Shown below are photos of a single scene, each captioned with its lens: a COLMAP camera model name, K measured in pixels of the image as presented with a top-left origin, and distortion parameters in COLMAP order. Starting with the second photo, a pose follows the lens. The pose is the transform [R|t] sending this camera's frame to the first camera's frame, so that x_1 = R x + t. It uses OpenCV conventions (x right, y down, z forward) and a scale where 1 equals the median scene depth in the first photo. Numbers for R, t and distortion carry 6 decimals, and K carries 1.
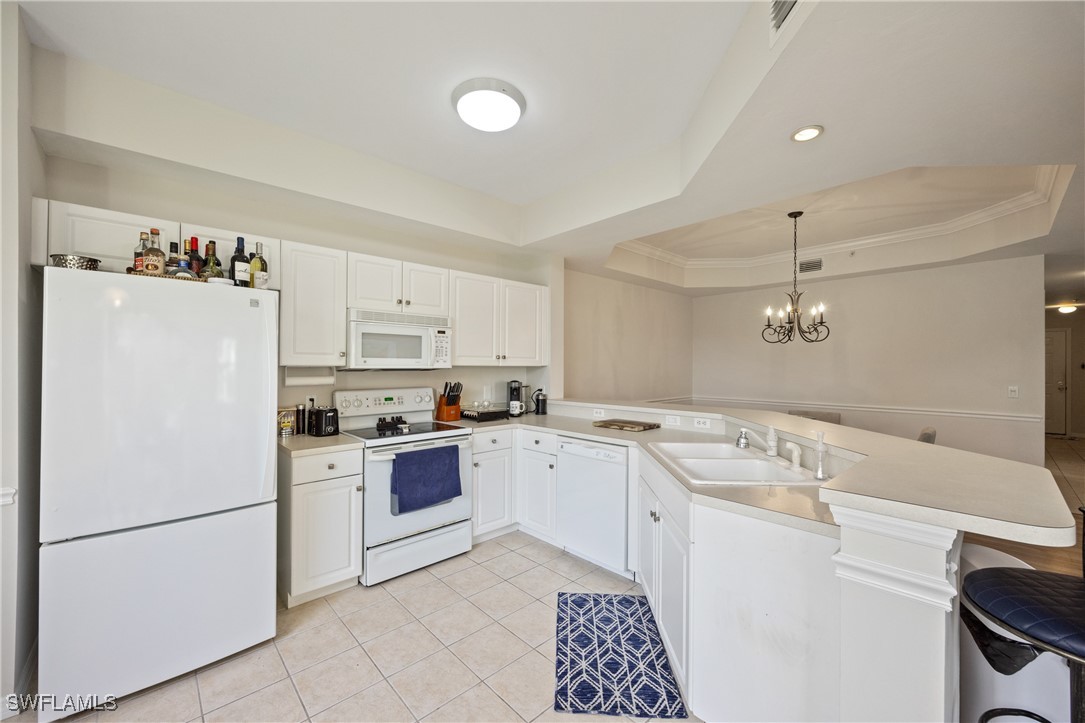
lens RADIAL K [[427.8, 0, 544.3], [0, 427.8, 361.2], [0, 0, 1]] dist [-0.002568, 0.000053]
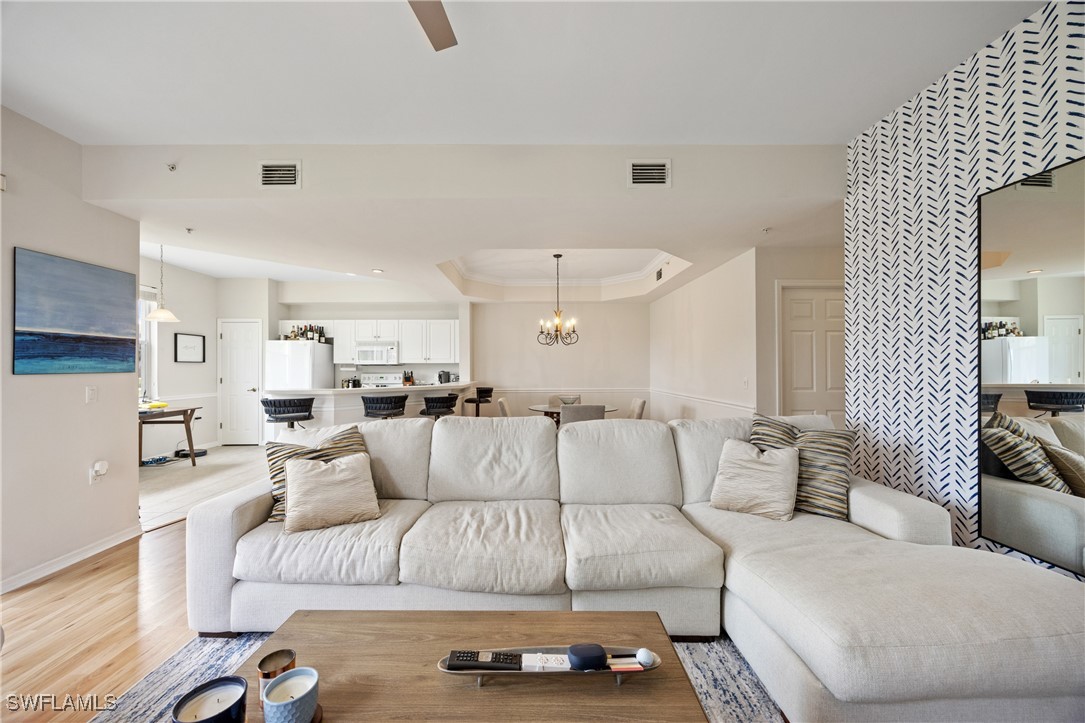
lens RADIAL K [[427.8, 0, 542.2], [0, 427.8, 365.1], [0, 0, 1]] dist [-0.002568, 0.000053]
pose [[0.726482, -0.008354, -0.687134, 1.538523], [0.004901, 0.999964, -0.006975, 0.032762], [0.687168, 0.001700, 0.726497, -0.083703]]
